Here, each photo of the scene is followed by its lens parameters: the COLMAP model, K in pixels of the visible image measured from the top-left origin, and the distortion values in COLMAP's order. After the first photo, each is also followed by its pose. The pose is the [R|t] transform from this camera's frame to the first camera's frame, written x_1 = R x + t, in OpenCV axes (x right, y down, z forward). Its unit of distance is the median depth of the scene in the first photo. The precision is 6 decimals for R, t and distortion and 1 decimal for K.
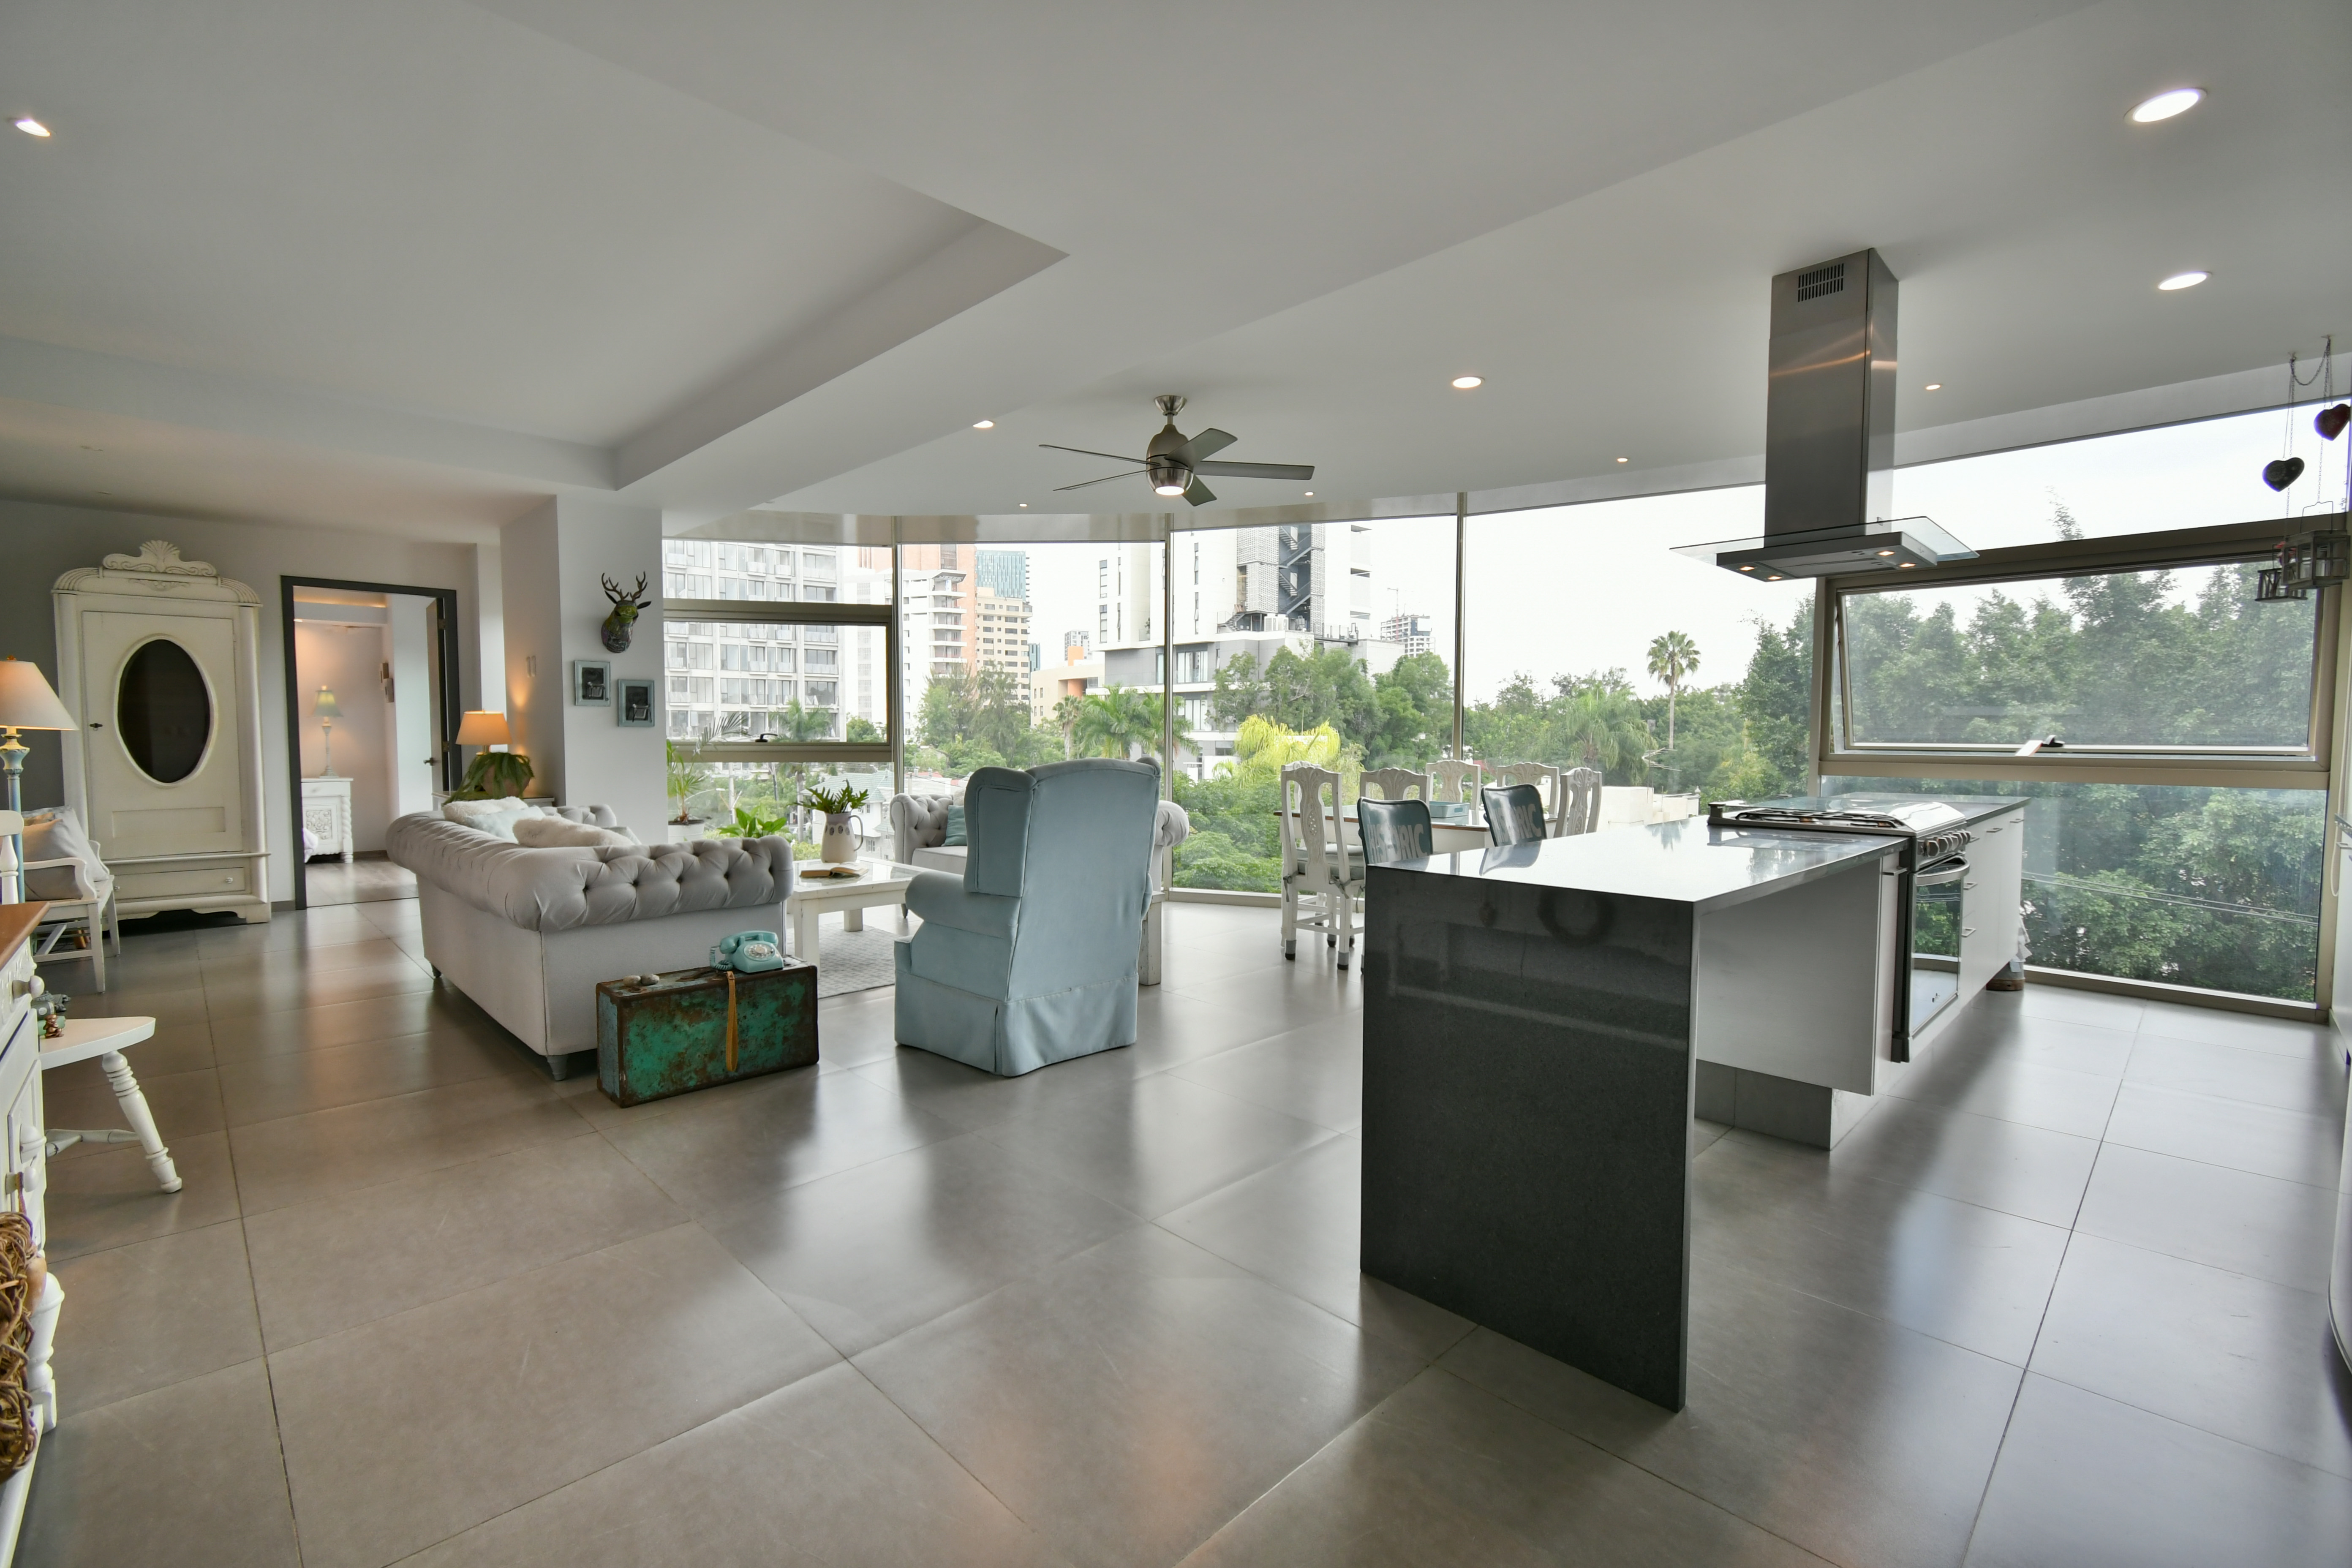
lens RADIAL K [[1040.6, 0, 1176.7], [0, 1040.6, 784.5], [0, 0, 1]] dist [0.004961, -0.001878]
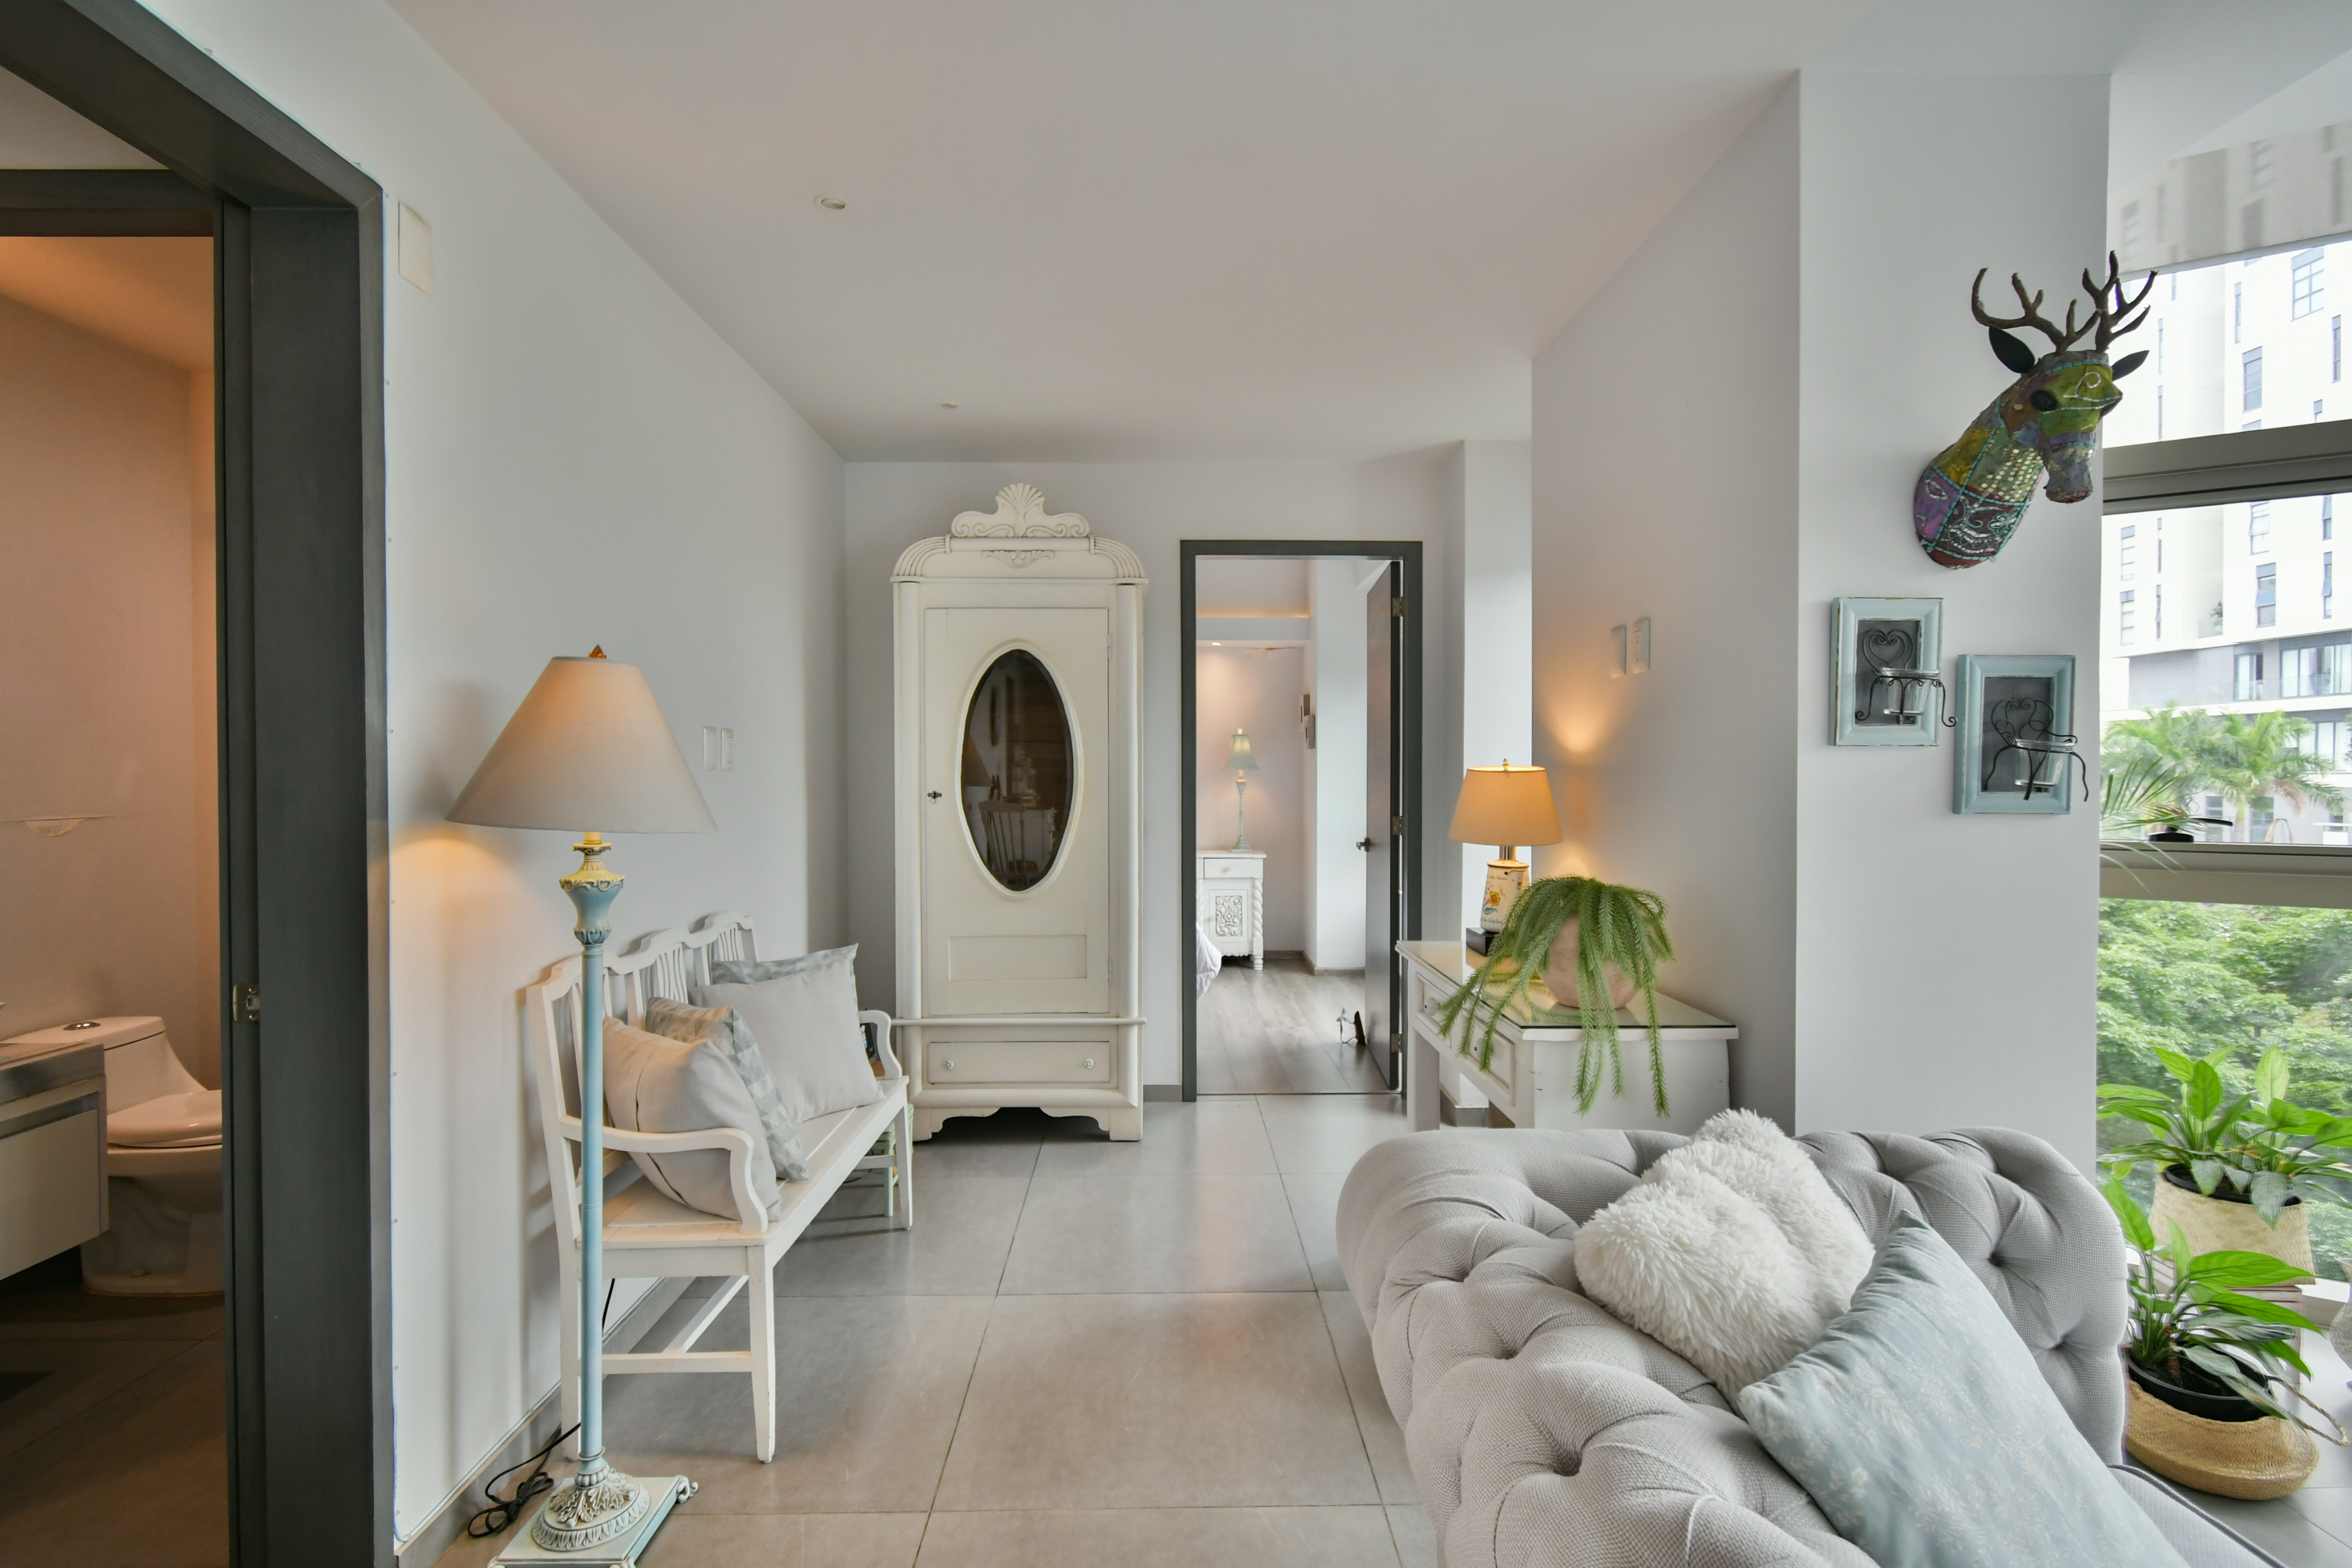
lens RADIAL K [[1088.0, 0, 1171.9], [0, 1088.0, 782.8], [0, 0, 1]] dist [-0.000953, -0.000082]
pose [[0.726731, 0.003068, -0.686915, -0.451069], [-0.031846, 0.999065, -0.029230, -0.044533], [0.686184, 0.043118, 0.726149, 0.572796]]
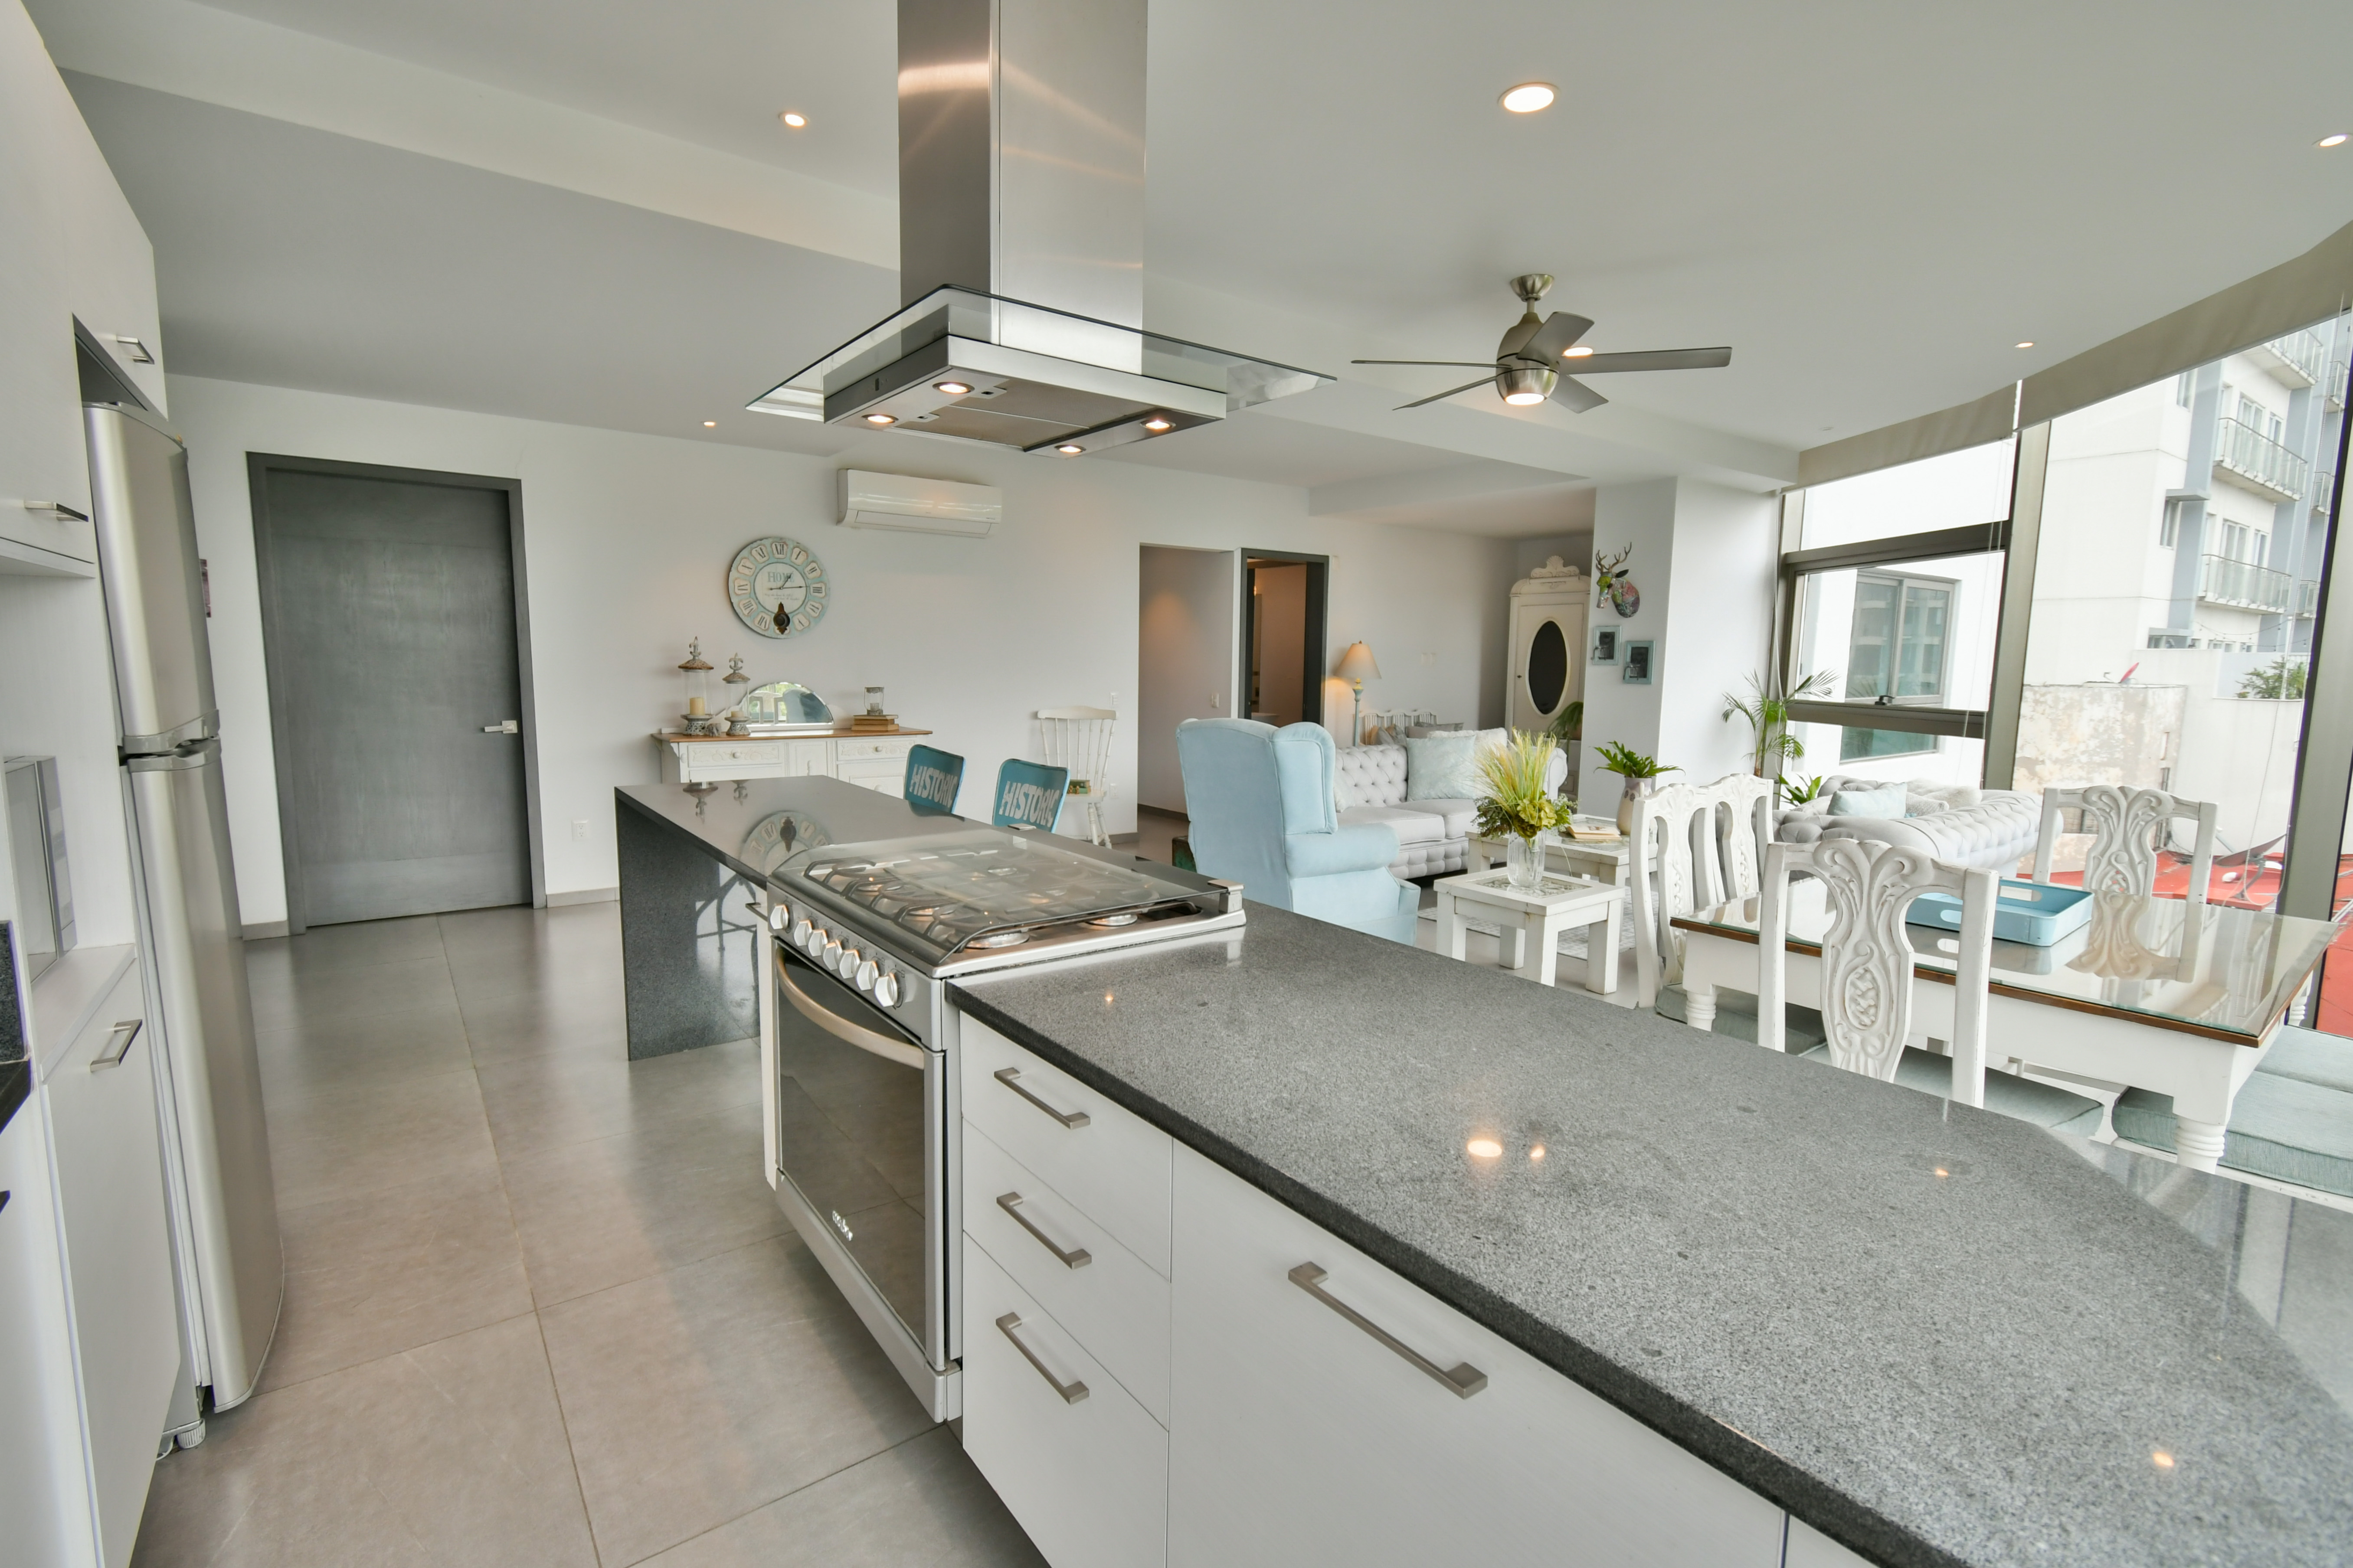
lens RADIAL K [[1040.9, 0, 1172.6], [0, 1040.9, 781.7], [0, 0, 1]] dist [0.004961, -0.001878]
pose [[-0.151241, 0.115049, -0.981779, 0.606578], [-0.064888, 0.989906, 0.125997, -0.056547], [0.986365, 0.082761, -0.142250, 0.641939]]
